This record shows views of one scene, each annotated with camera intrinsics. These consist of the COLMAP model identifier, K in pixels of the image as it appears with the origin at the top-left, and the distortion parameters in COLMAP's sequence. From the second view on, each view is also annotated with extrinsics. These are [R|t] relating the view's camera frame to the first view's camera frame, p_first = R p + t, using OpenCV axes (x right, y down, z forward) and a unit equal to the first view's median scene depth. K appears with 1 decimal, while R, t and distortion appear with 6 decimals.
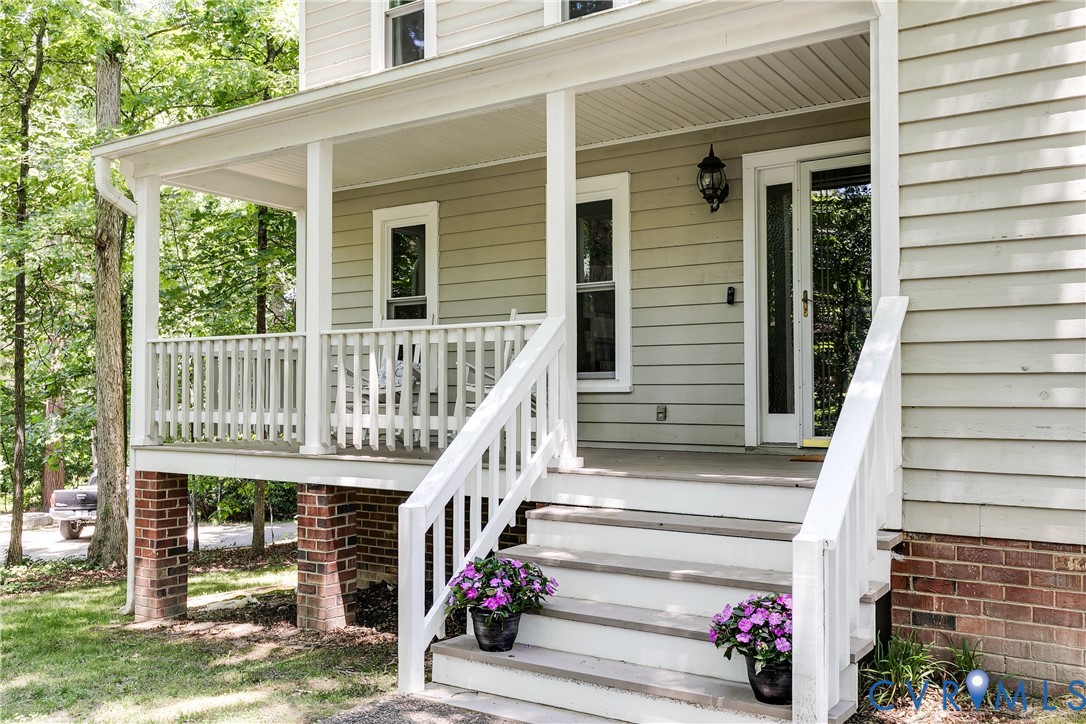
lens RADIAL K [[943.0, 0, 544.1], [0, 943.0, 365.4], [0, 0, 1]] dist [-0.012405, -0.001786]
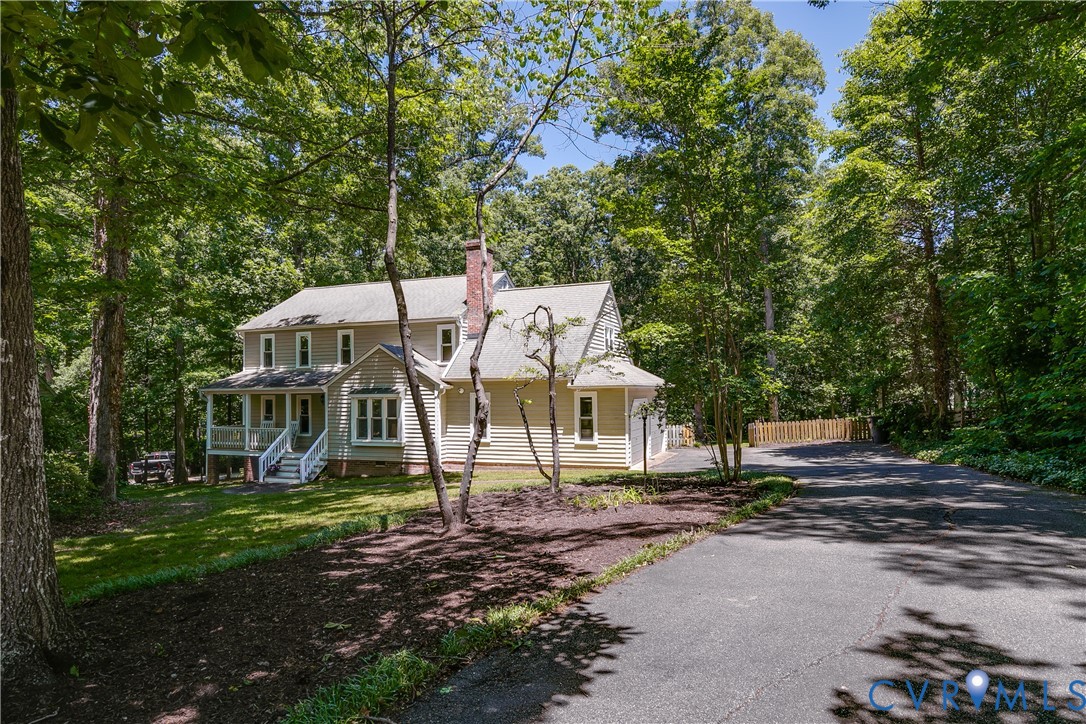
lens RADIAL K [[610.0, 0, 536.2], [0, 610.0, 360.1], [0, 0, 1]] dist [-0.000779, 0.002385]
pose [[0.978508, -0.001330, 0.206202, 0.842646], [0.005771, 0.999764, -0.020940, -0.433599], [-0.206126, 0.021680, 0.978285, -3.552762]]
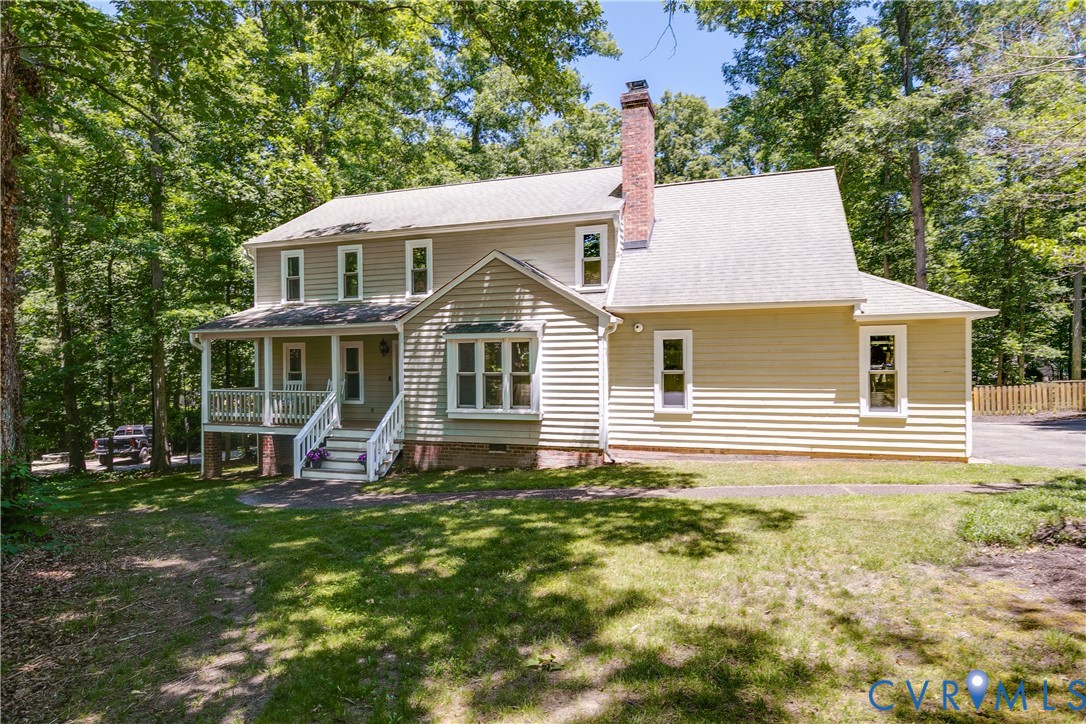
lens RADIAL K [[610.0, 0, 542.9], [0, 610.0, 362.0], [0, 0, 1]] dist [-0.000779, 0.002385]
pose [[0.970191, -0.005781, 0.242273, 0.254785], [-0.000949, 0.999617, 0.027653, -0.256267], [-0.242340, -0.027058, 0.969814, -1.814105]]
